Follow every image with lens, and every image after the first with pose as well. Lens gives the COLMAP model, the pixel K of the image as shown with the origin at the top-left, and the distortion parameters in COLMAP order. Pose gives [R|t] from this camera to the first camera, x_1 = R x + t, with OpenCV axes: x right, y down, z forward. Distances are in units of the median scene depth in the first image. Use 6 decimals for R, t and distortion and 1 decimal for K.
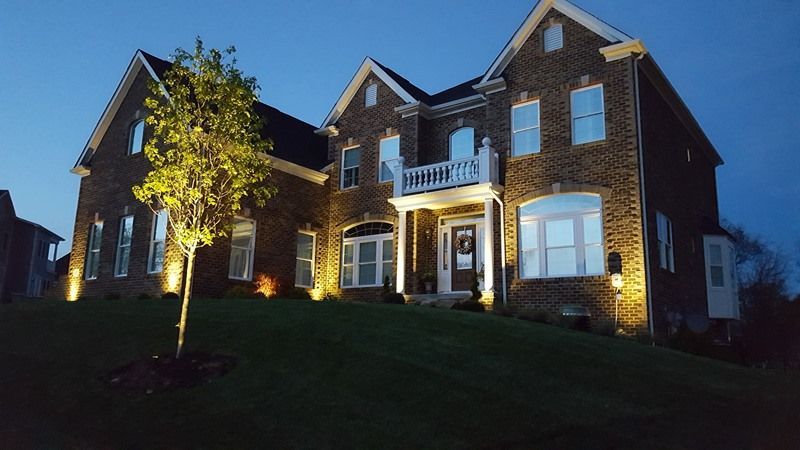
lens RADIAL K [[585.3, 0, 401.7], [0, 585.3, 222.6], [0, 0, 1]] dist [0.078133, -0.005816]
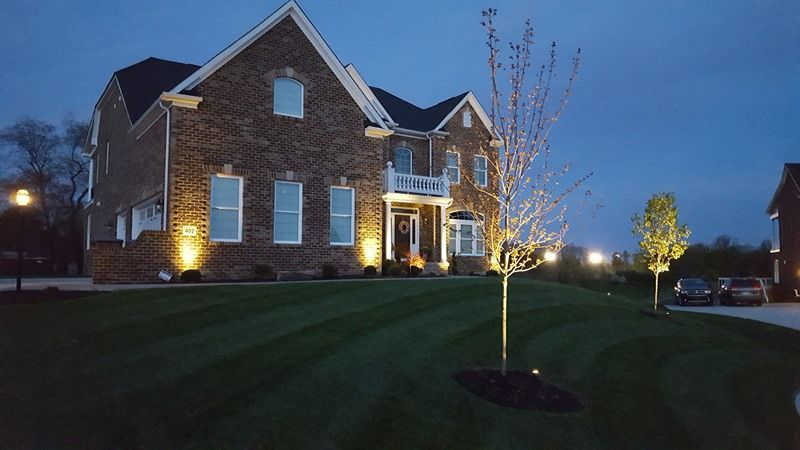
lens RADIAL K [[585.3, 0, 393.2], [0, 585.3, 226.2], [0, 0, 1]] dist [0.078133, -0.005816]
pose [[0.338936, 0.050368, 0.939460, -1.324024], [-0.194334, 0.980779, 0.017528, 0.011388], [-0.920520, -0.188510, 0.342210, 0.502492]]
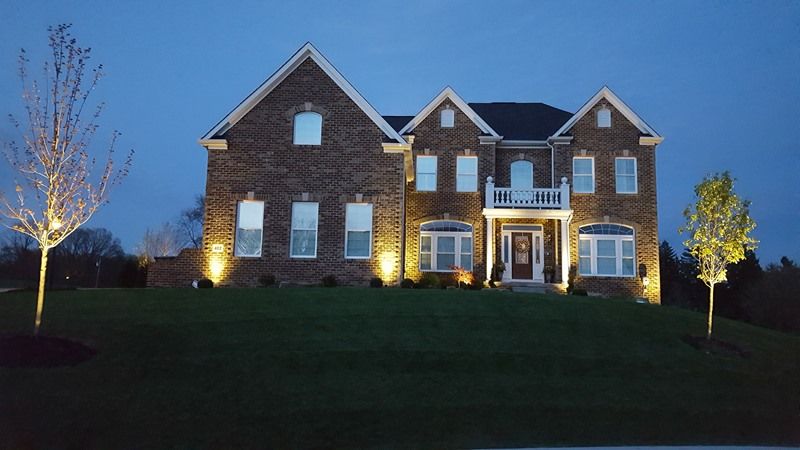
lens RADIAL K [[585.3, 0, 393.5], [0, 585.3, 225.8], [0, 0, 1]] dist [0.078133, -0.005816]
pose [[0.822149, 0.075639, 0.564226, -0.943977], [-0.124168, 0.991096, 0.048064, -0.040253], [-0.555566, -0.109575, 0.824220, 0.015101]]
